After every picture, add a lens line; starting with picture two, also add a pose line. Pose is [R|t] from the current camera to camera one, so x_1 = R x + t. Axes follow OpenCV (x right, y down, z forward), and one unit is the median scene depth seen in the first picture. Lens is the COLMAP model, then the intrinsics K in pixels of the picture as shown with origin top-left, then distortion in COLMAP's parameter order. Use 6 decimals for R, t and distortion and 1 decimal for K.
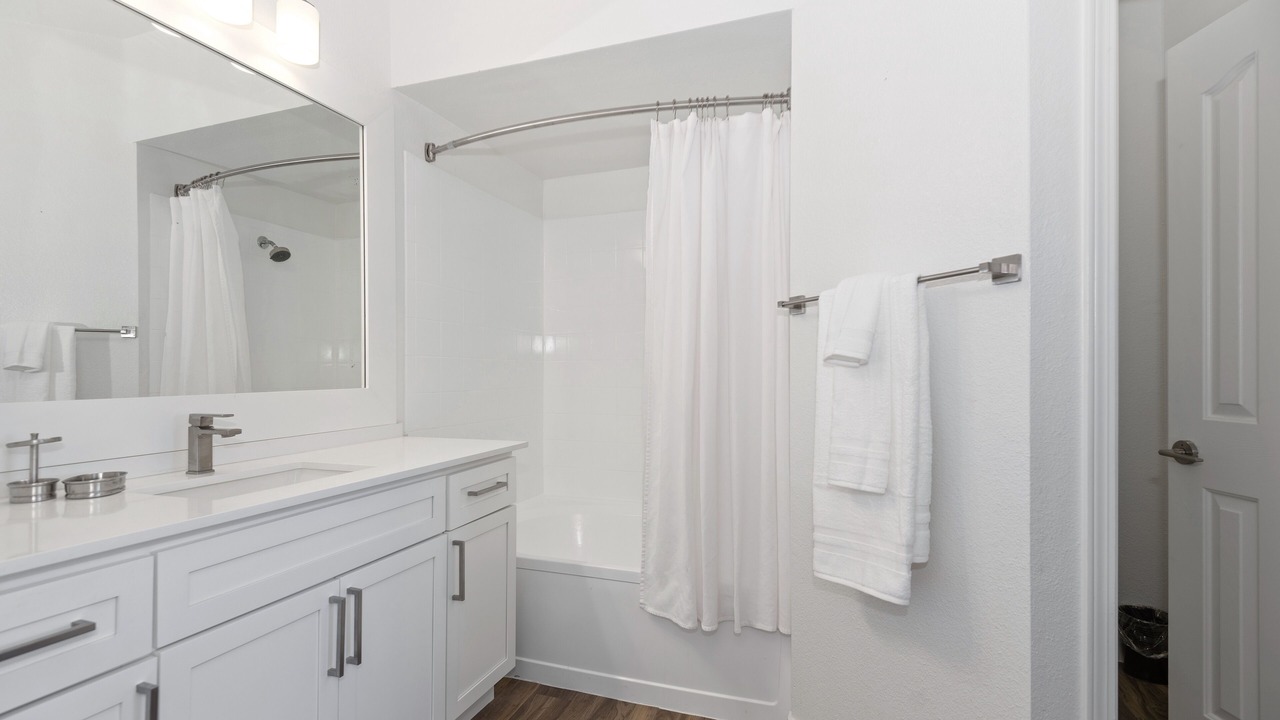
lens RADIAL K [[579.3, 0, 637.5], [0, 579.3, 369.2], [0, 0, 1]] dist [0.012990, -0.007516]
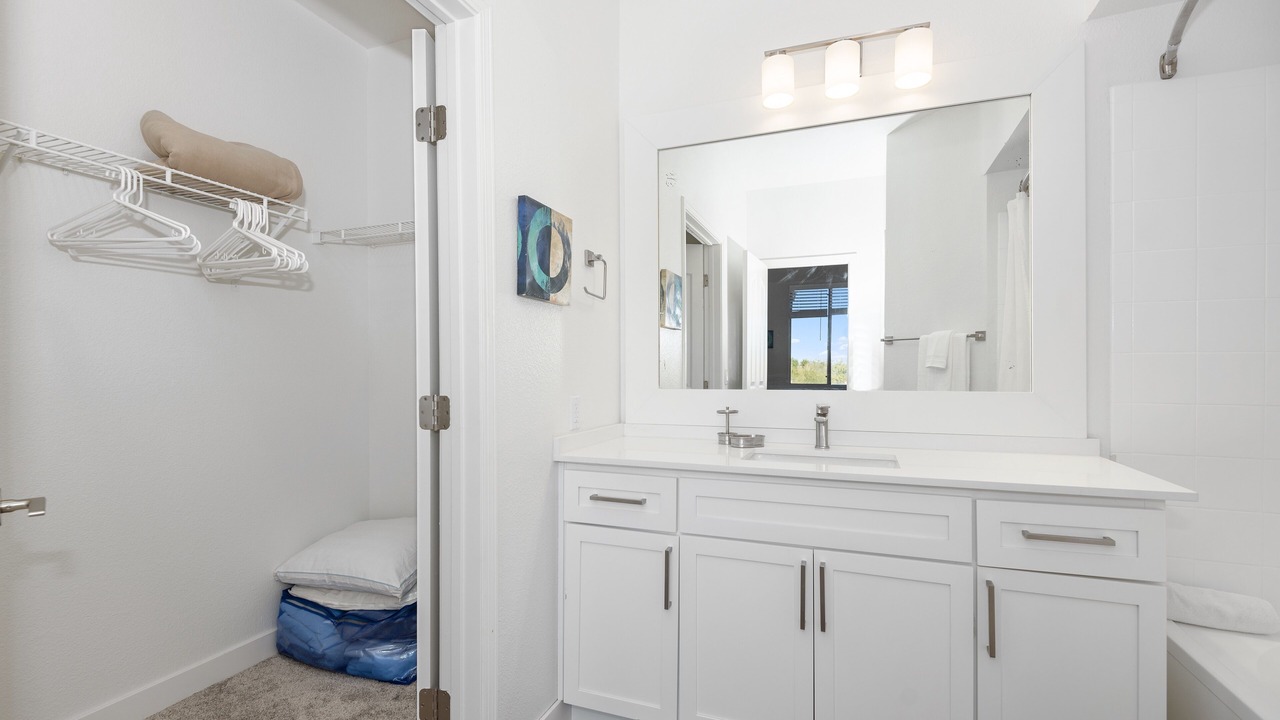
lens RADIAL K [[579.3, 0, 639.6], [0, 579.3, 361.4], [0, 0, 1]] dist [0.012990, -0.007516]
pose [[-0.030355, -0.007308, -0.999512, 0.686412], [0.006292, 0.999952, -0.007502, -0.017616], [0.999519, -0.006516, -0.030307, 0.689041]]
